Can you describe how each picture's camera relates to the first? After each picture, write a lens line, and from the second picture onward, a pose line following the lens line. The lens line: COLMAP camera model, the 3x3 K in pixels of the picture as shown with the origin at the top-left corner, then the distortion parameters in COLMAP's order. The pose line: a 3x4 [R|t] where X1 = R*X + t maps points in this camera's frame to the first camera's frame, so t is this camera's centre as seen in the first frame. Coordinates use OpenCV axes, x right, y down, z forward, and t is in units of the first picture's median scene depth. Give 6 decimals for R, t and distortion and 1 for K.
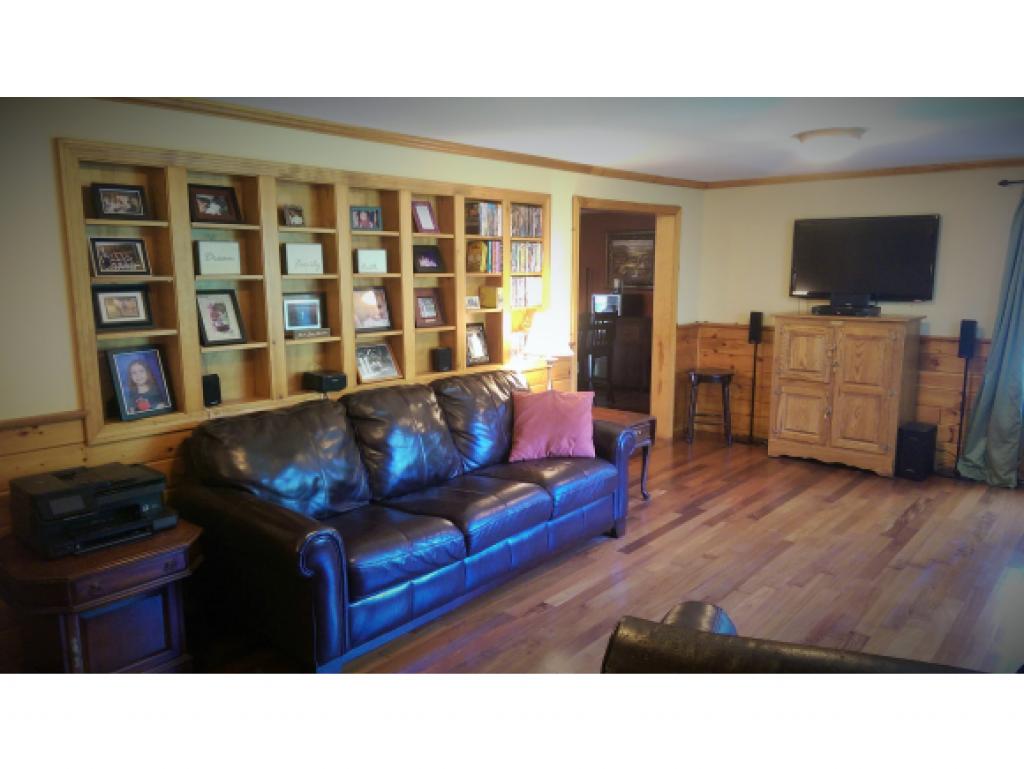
lens RADIAL K [[730.4, 0, 501.6], [0, 730.4, 385.4], [0, 0, 1]] dist [0.032202, -0.055209]
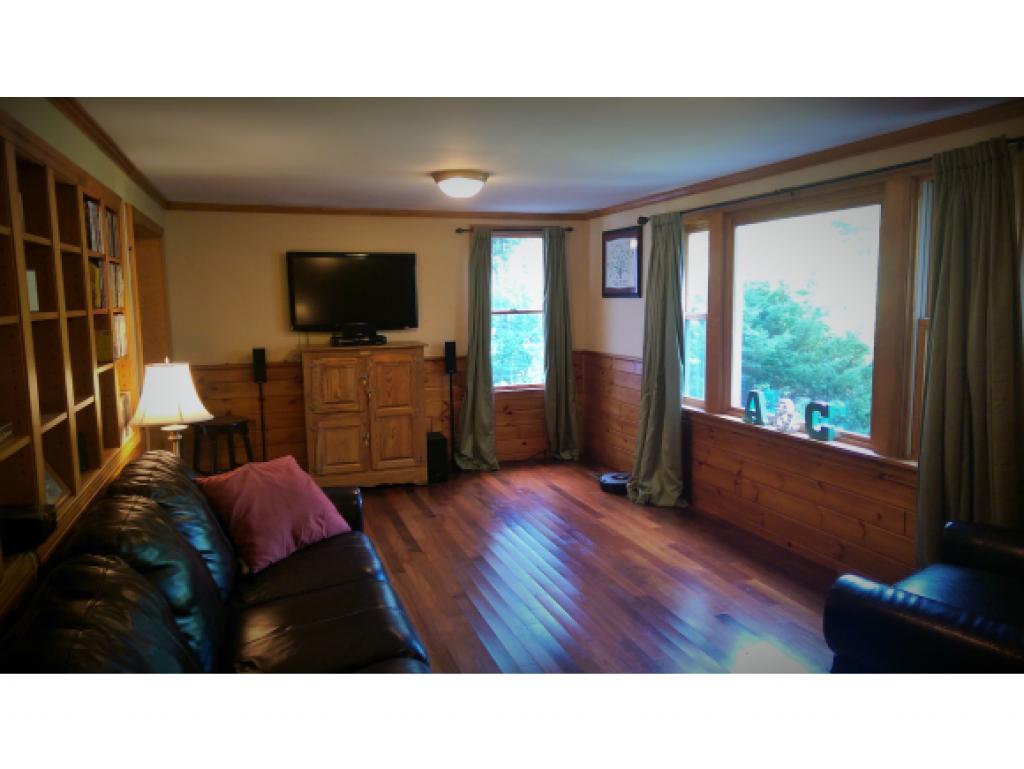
lens RADIAL K [[730.4, 0, 507.2], [0, 730.4, 383.7], [0, 0, 1]] dist [0.032202, -0.055209]
pose [[0.470229, -0.109917, 0.875673, -0.365278], [0.155954, 0.986948, 0.040139, -0.051639], [-0.868656, 0.117691, 0.481234, 0.329672]]
